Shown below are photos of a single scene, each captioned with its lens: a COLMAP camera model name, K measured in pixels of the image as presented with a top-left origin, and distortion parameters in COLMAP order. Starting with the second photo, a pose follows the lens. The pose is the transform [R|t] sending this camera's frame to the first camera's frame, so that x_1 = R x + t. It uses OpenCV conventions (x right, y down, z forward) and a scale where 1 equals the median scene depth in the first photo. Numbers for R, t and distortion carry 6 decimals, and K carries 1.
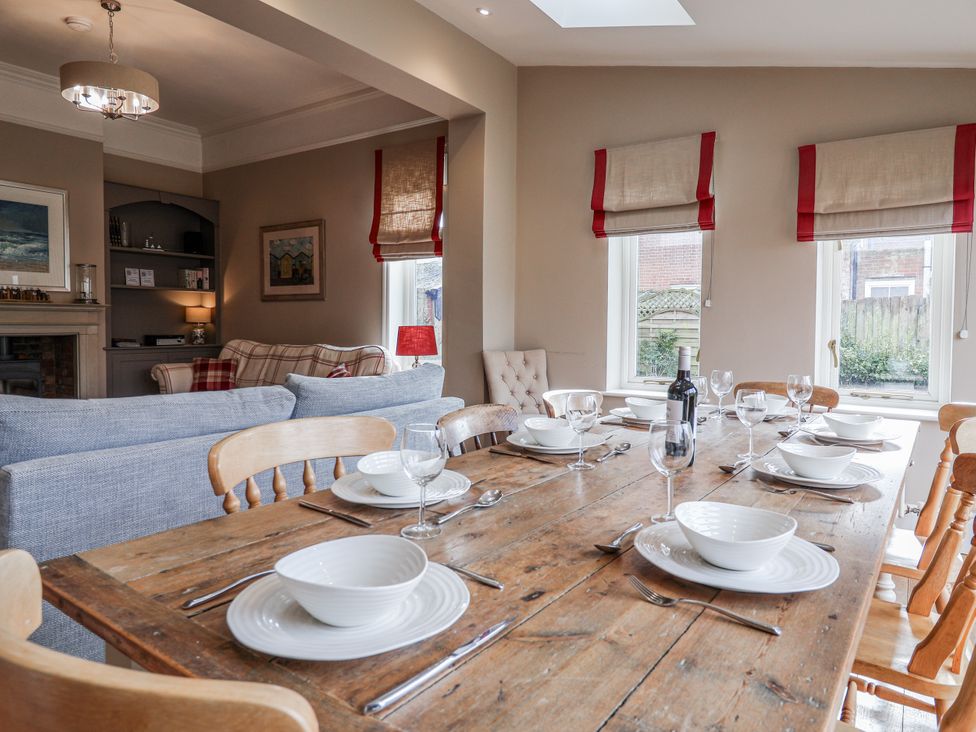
lens RADIAL K [[622.3, 0, 493.3], [0, 622.3, 365.8], [0, 0, 1]] dist [-0.008428, -0.005080]
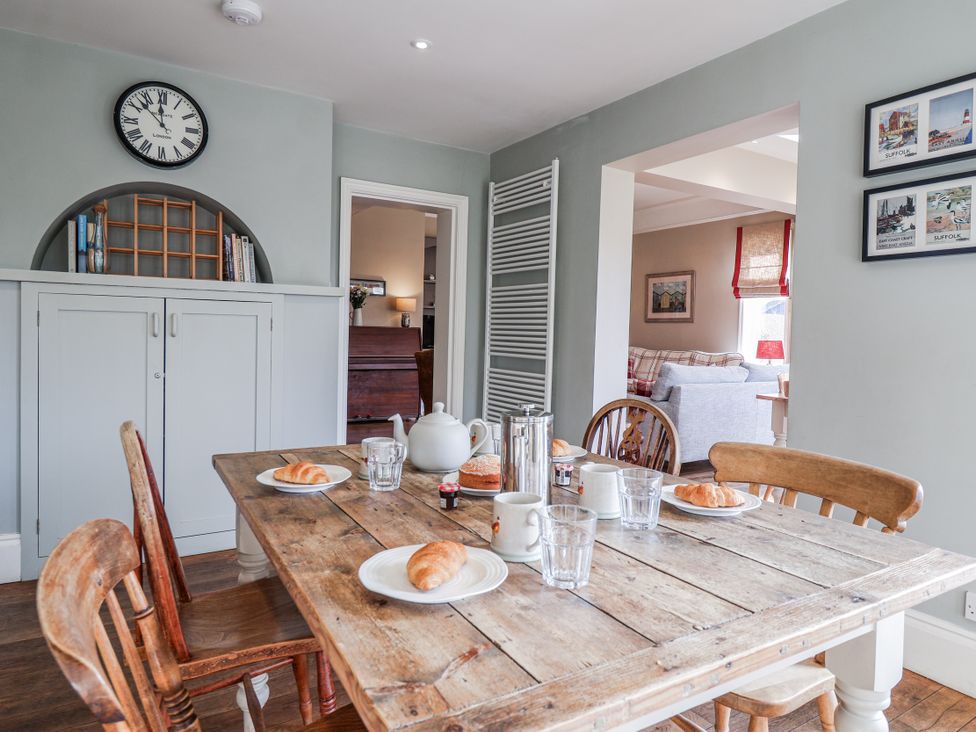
lens RADIAL K [[622.3, 0, 484.9], [0, 622.3, 362.5], [0, 0, 1]] dist [-0.008428, -0.005080]
pose [[0.926901, 0.028091, -0.374252, -0.184708], [-0.034716, 0.999337, -0.010969, 0.031558], [0.373696, 0.023159, 0.927262, -0.677128]]
